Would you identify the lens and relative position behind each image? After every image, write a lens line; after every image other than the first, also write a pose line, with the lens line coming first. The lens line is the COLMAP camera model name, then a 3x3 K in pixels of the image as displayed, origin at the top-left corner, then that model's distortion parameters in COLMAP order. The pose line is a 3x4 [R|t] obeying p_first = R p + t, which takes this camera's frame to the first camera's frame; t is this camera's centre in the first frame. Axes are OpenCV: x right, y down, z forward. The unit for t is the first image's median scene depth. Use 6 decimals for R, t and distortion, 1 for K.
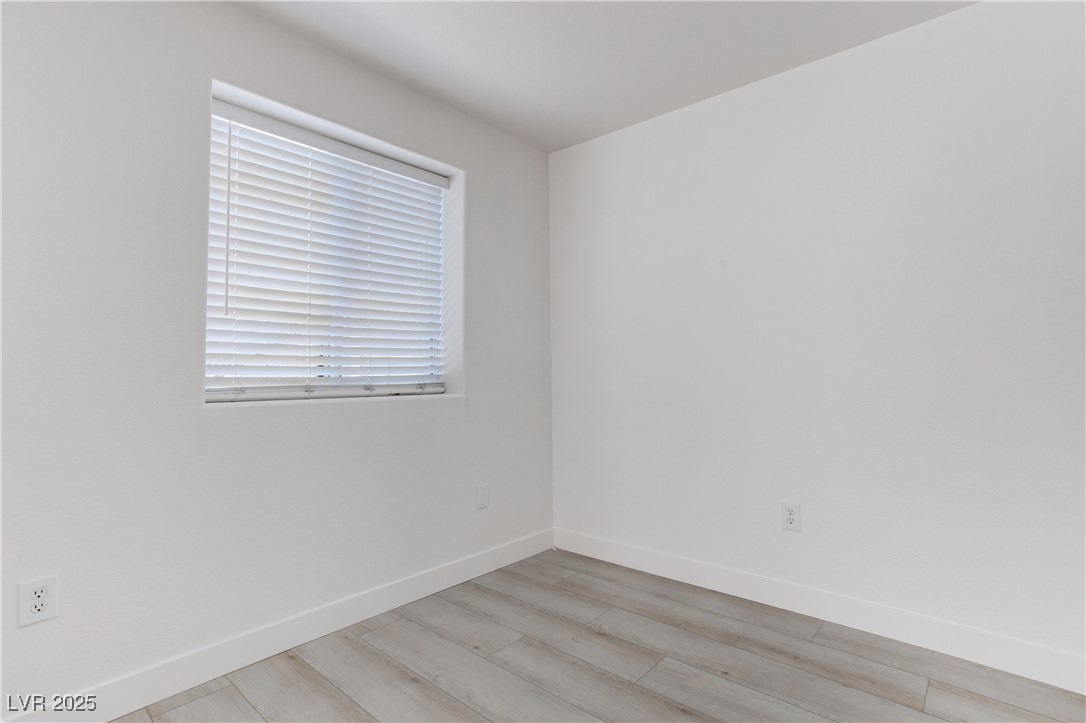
lens RADIAL K [[525.9, 0, 547.3], [0, 525.9, 354.0], [0, 0, 1]] dist [-0.054648, 0.031651]
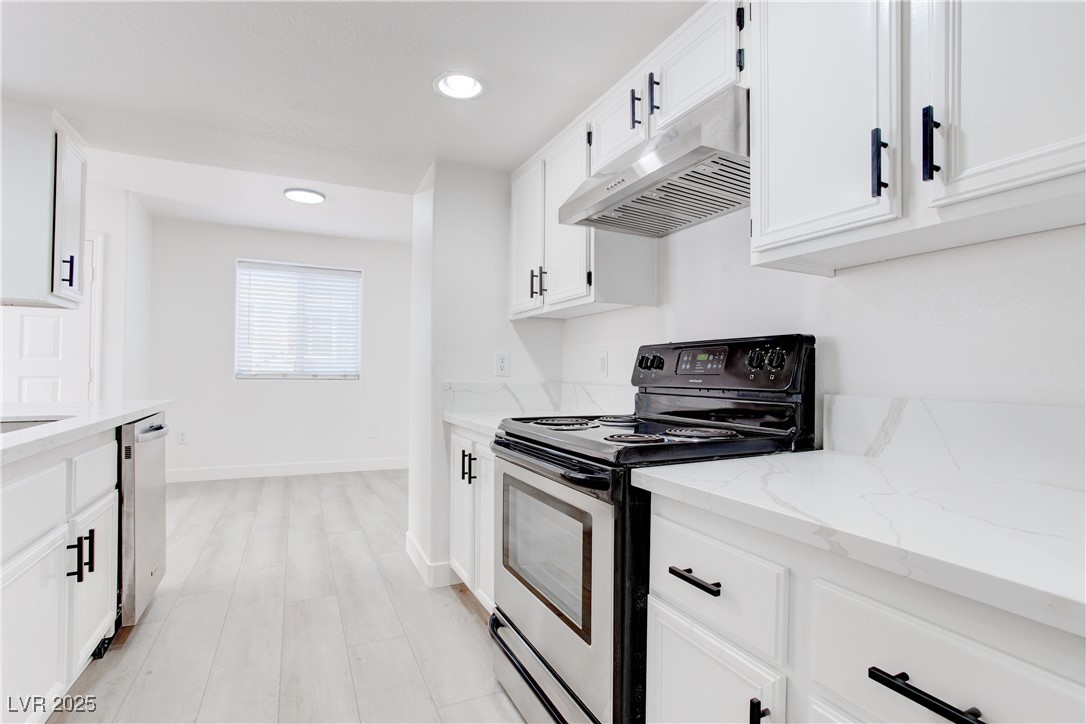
lens RADIAL K [[525.7, 0, 548.9], [0, 525.7, 366.7], [0, 0, 1]] dist [-0.059414, 0.034202]
pose [[0.925408, 0.007939, -0.378890, 1.414073], [-0.000777, 0.999818, 0.019051, -0.016284], [0.378973, -0.017335, 0.925245, -0.661212]]
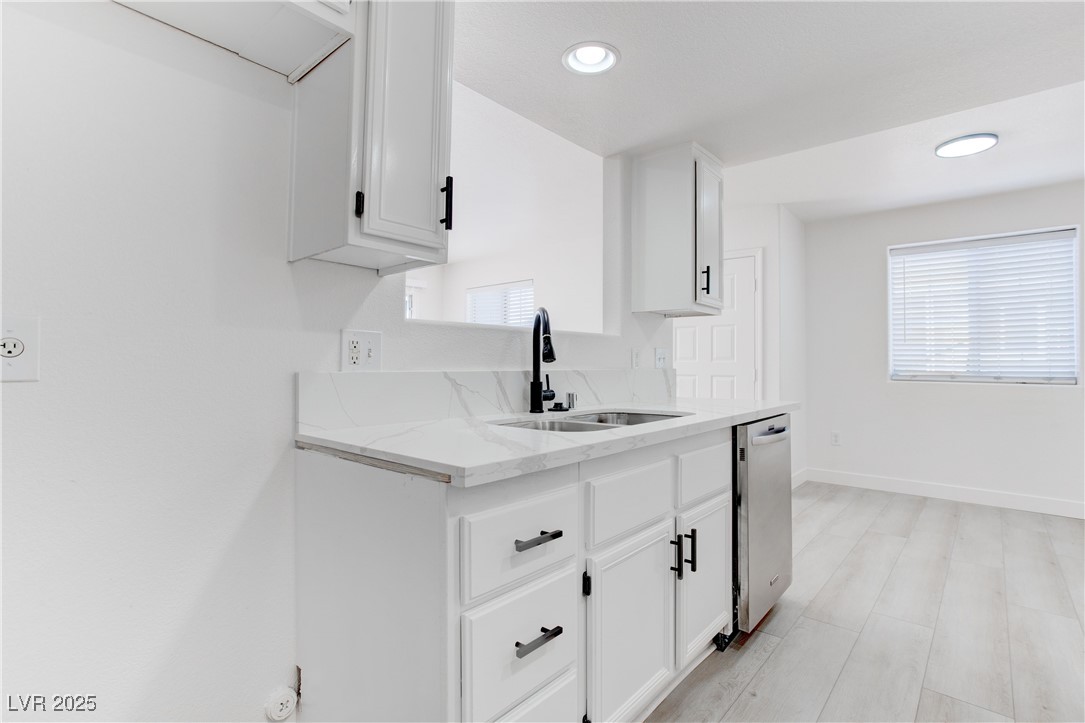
lens RADIAL K [[525.4, 0, 546.8], [0, 525.4, 354.0], [0, 0, 1]] dist [-0.054648, 0.031651]
pose [[0.017827, -0.020170, -0.999638, 1.305180], [0.021318, 0.999577, -0.019789, -0.010927], [0.999614, -0.020957, 0.018250, -0.492369]]
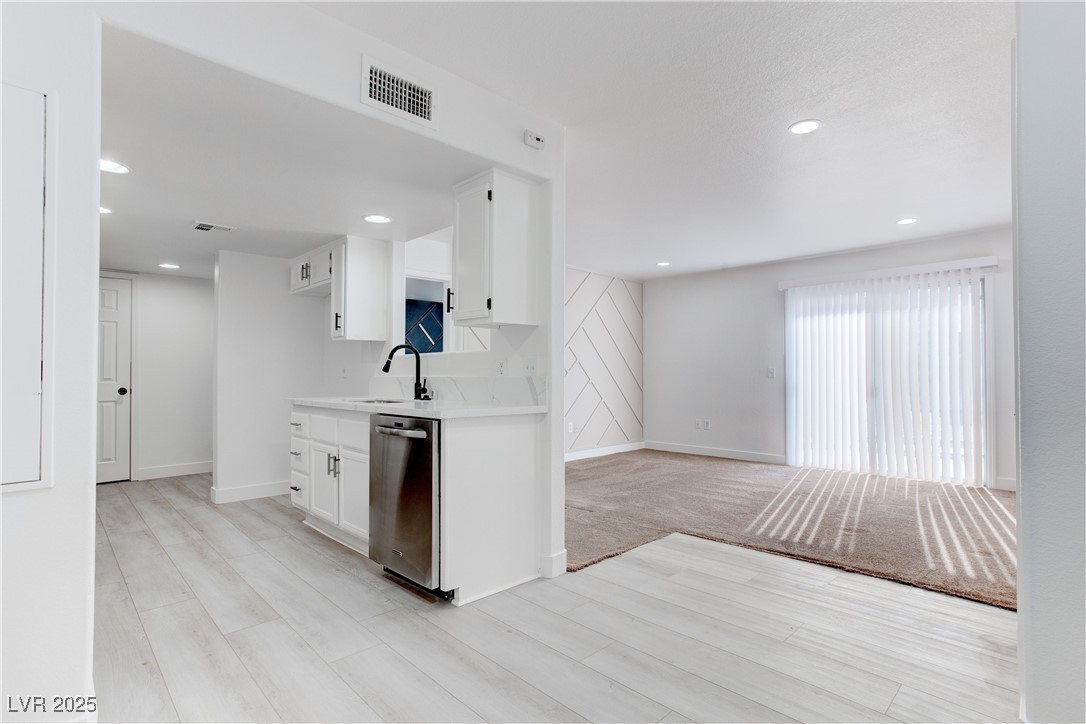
lens RADIAL K [[532.7, 0, 548.9], [0, 532.7, 362.0], [0, 0, 1]] dist [-0.057533, 0.039215]
pose [[-0.997682, 0.005589, 0.067825, 0.103691], [0.002248, 0.998784, -0.049240, 0.029177], [-0.068017, -0.048974, -0.996481, 0.901280]]
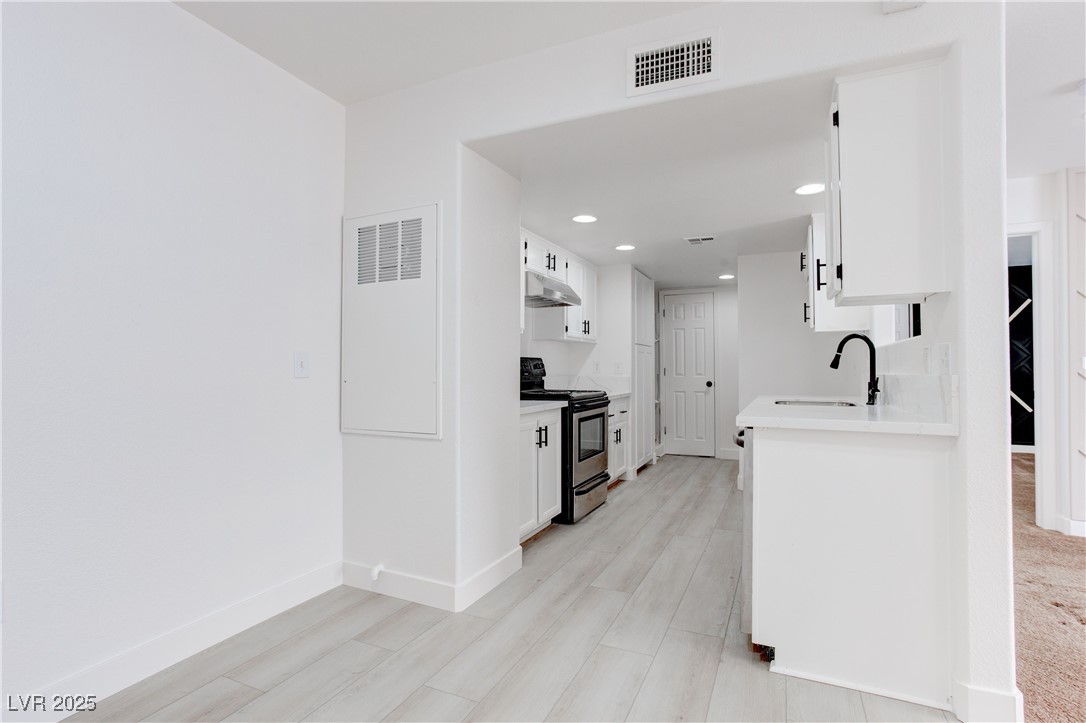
lens RADIAL K [[528.2, 0, 547.3], [0, 528.2, 358.7], [0, 0, 1]] dist [-0.054645, 0.030196]
pose [[-0.295888, 0.021170, 0.954988, -0.276998], [-0.027687, 0.999144, -0.030727, 0.016658], [-0.954821, -0.035533, -0.295049, 0.468490]]
